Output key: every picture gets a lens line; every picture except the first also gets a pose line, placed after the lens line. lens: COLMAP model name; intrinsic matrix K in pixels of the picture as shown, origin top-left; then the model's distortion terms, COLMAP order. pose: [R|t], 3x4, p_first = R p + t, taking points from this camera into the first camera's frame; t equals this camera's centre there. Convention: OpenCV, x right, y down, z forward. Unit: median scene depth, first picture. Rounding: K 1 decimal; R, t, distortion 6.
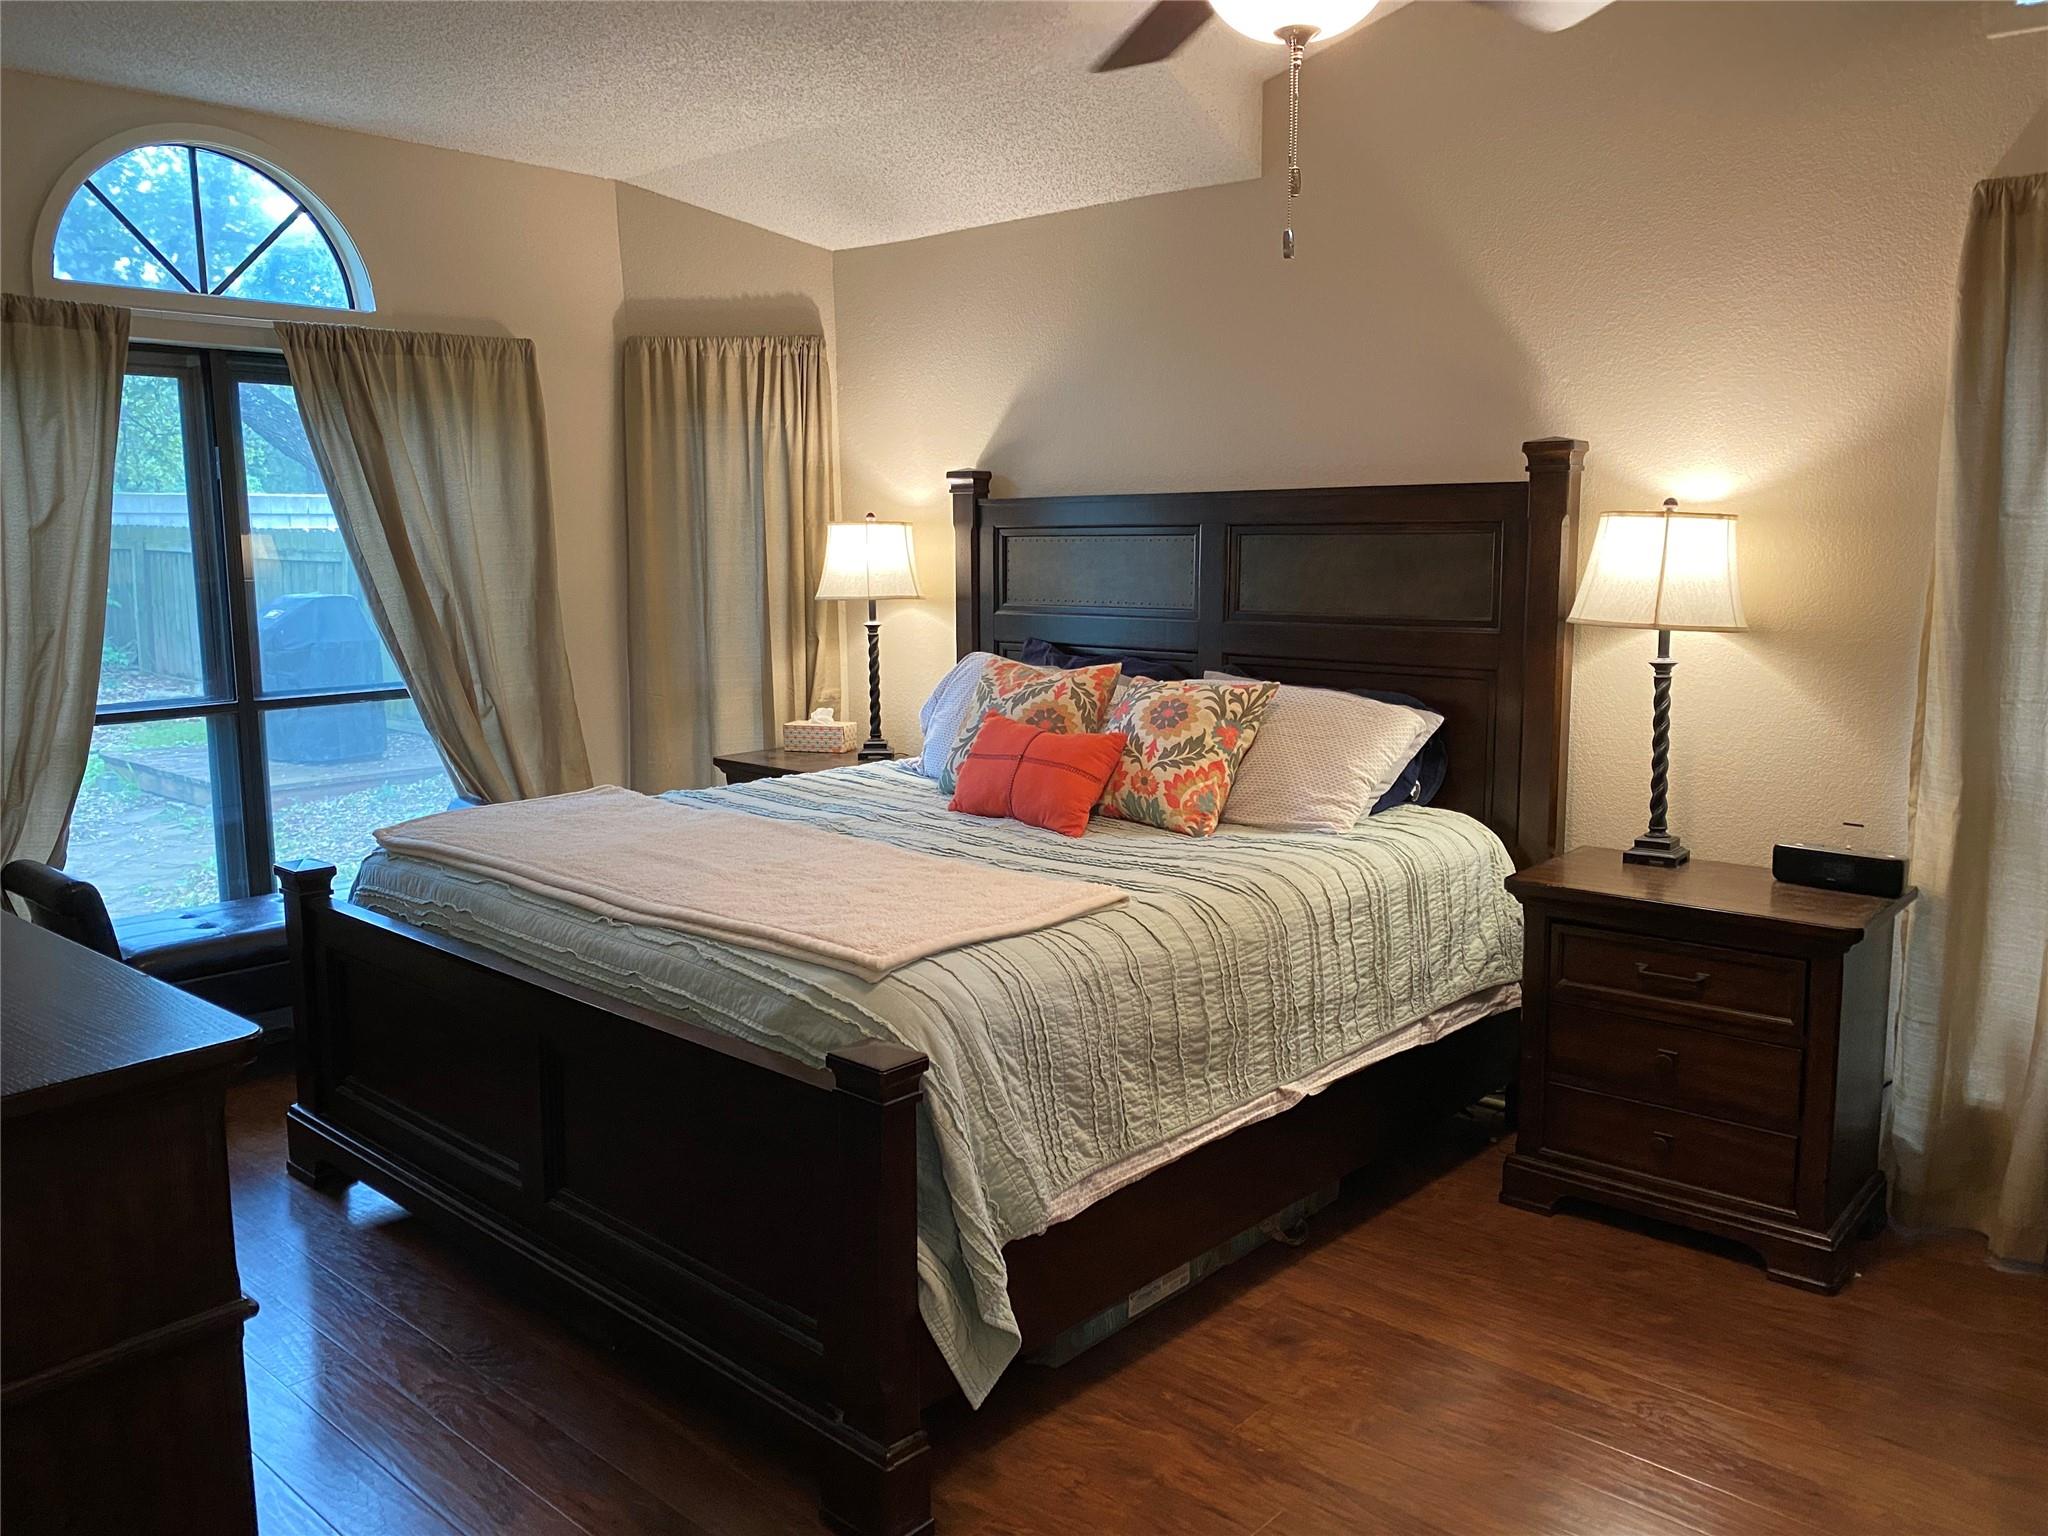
lens RADIAL K [[1561.1, 0, 1016.7], [0, 1561.1, 764.6], [0, 0, 1]] dist [0.064608, -0.066192]
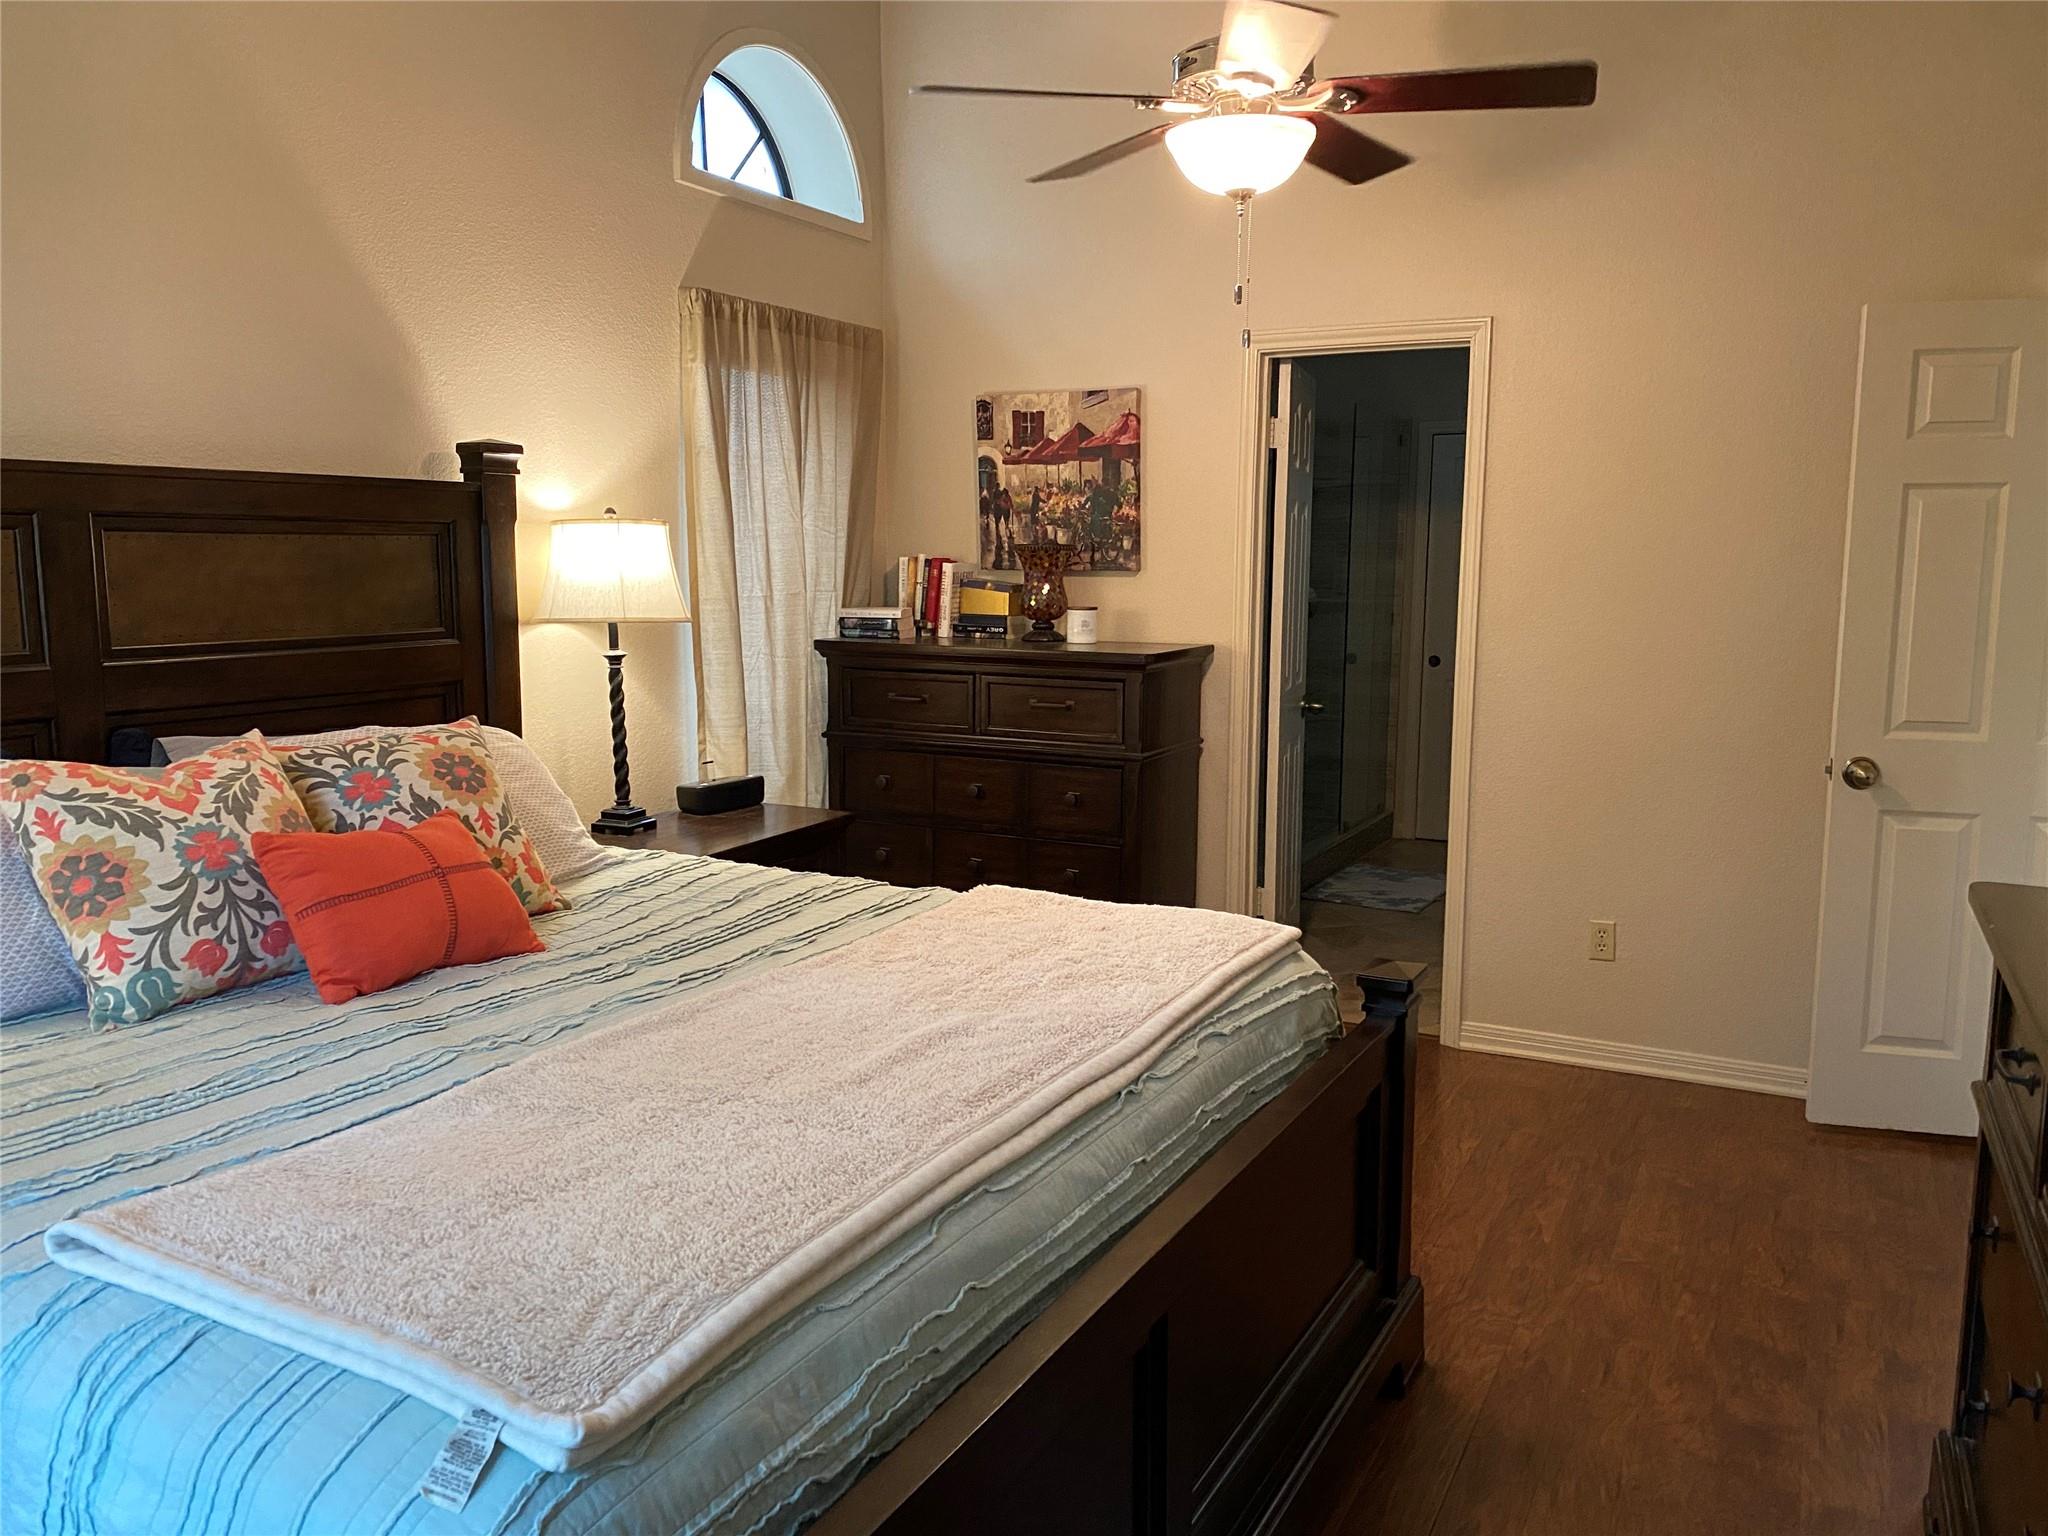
lens RADIAL K [[1561.1, 0, 1021.1], [0, 1561.1, 779.5], [0, 0, 1]] dist [0.064608, -0.066192]
pose [[-0.258862, -0.122104, 0.958165, -0.735830], [0.145854, 0.975662, 0.163738, -0.120880], [-0.954839, 0.182138, -0.234753, 1.003716]]
